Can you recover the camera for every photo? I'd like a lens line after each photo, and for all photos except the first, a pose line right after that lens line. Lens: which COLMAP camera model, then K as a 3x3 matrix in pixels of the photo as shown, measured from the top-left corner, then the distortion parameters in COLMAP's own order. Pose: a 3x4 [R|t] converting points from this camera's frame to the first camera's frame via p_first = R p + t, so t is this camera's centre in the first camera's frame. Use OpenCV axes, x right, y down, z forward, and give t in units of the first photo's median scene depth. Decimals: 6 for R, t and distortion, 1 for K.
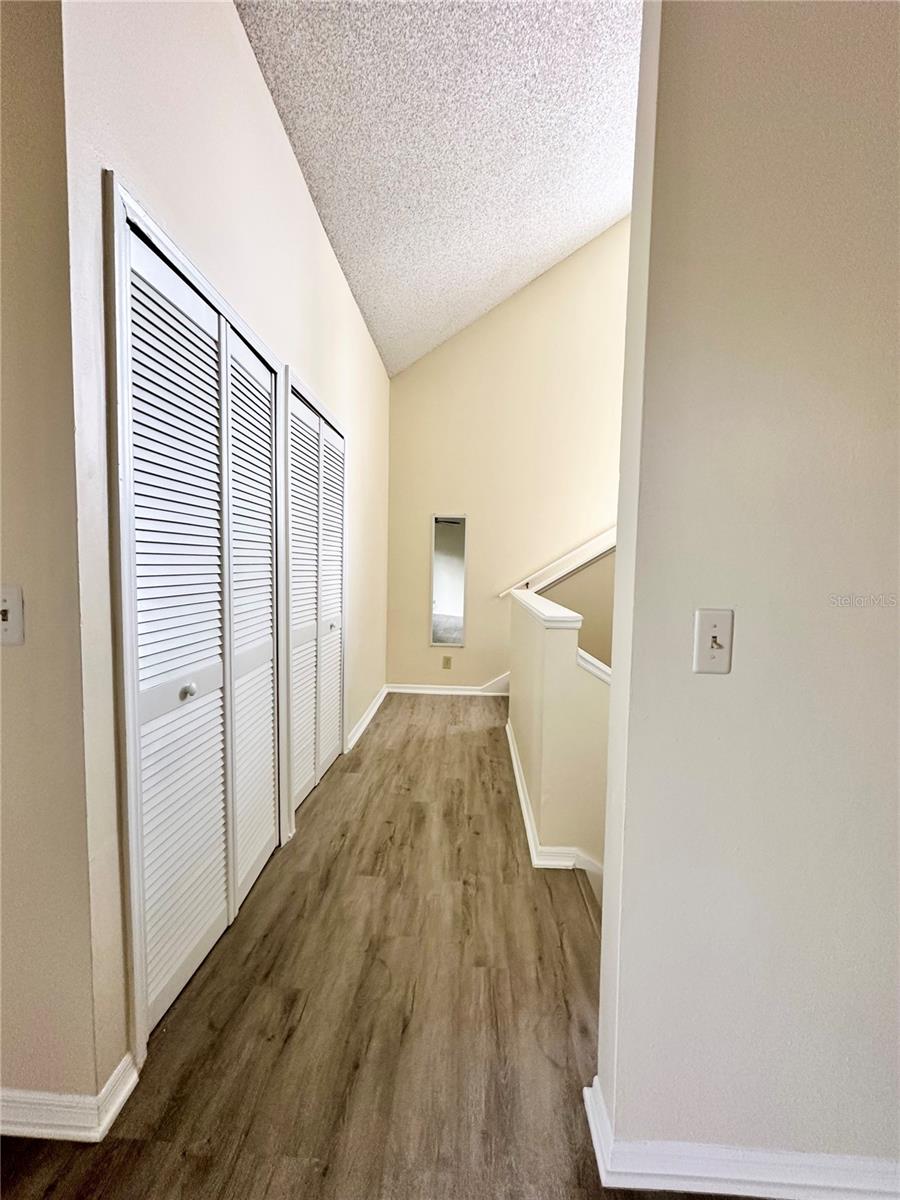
lens RADIAL K [[477.4, 0, 446.5], [0, 477.4, 597.8], [0, 0, 1]] dist [-0.000968, -0.000299]
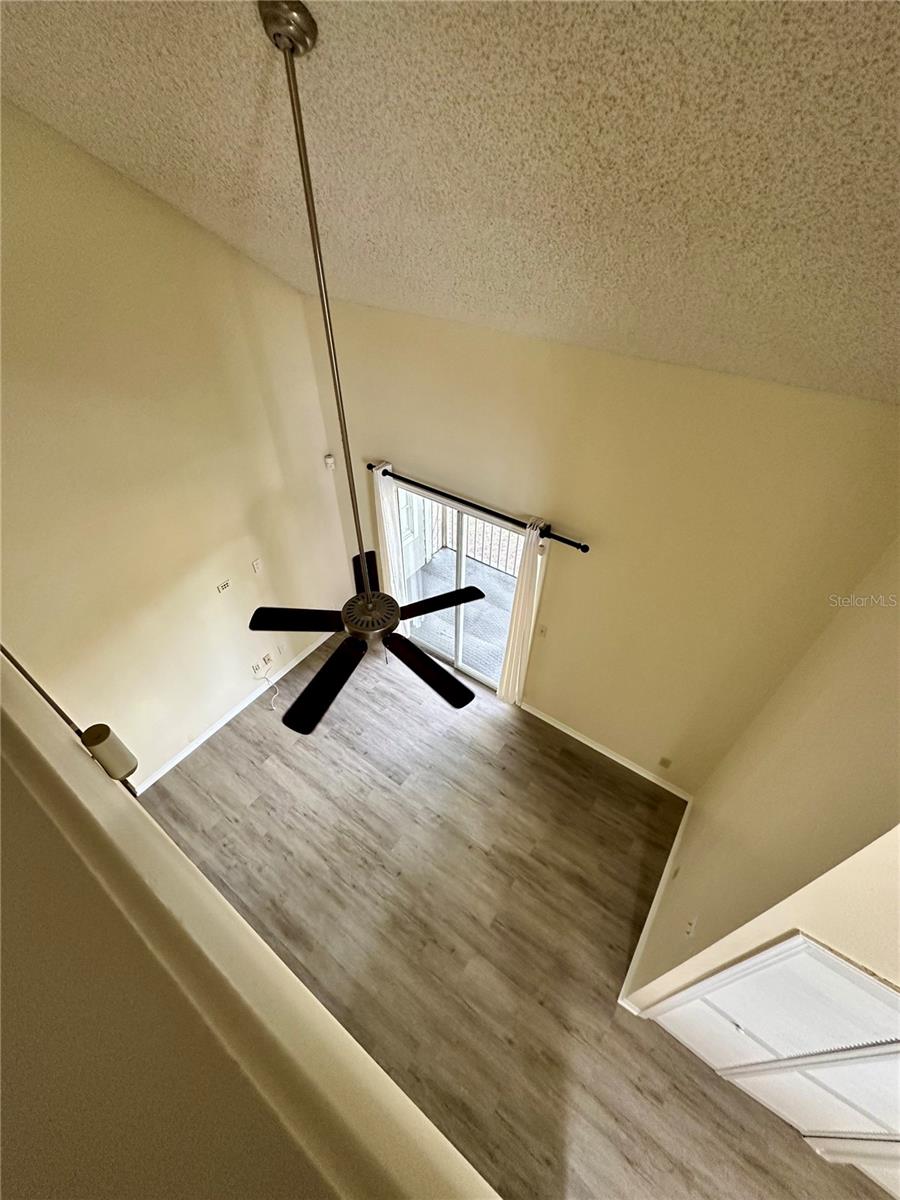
lens RADIAL K [[477.4, 0, 446.5], [0, 477.4, 597.8], [0, 0, 1]] dist [-0.000968, -0.000299]
pose [[-0.539243, 0.559066, -0.629811, 0.276701], [-0.067423, 0.716800, 0.694011, -2.230114], [0.839447, 0.416704, -0.348836, 0.058183]]
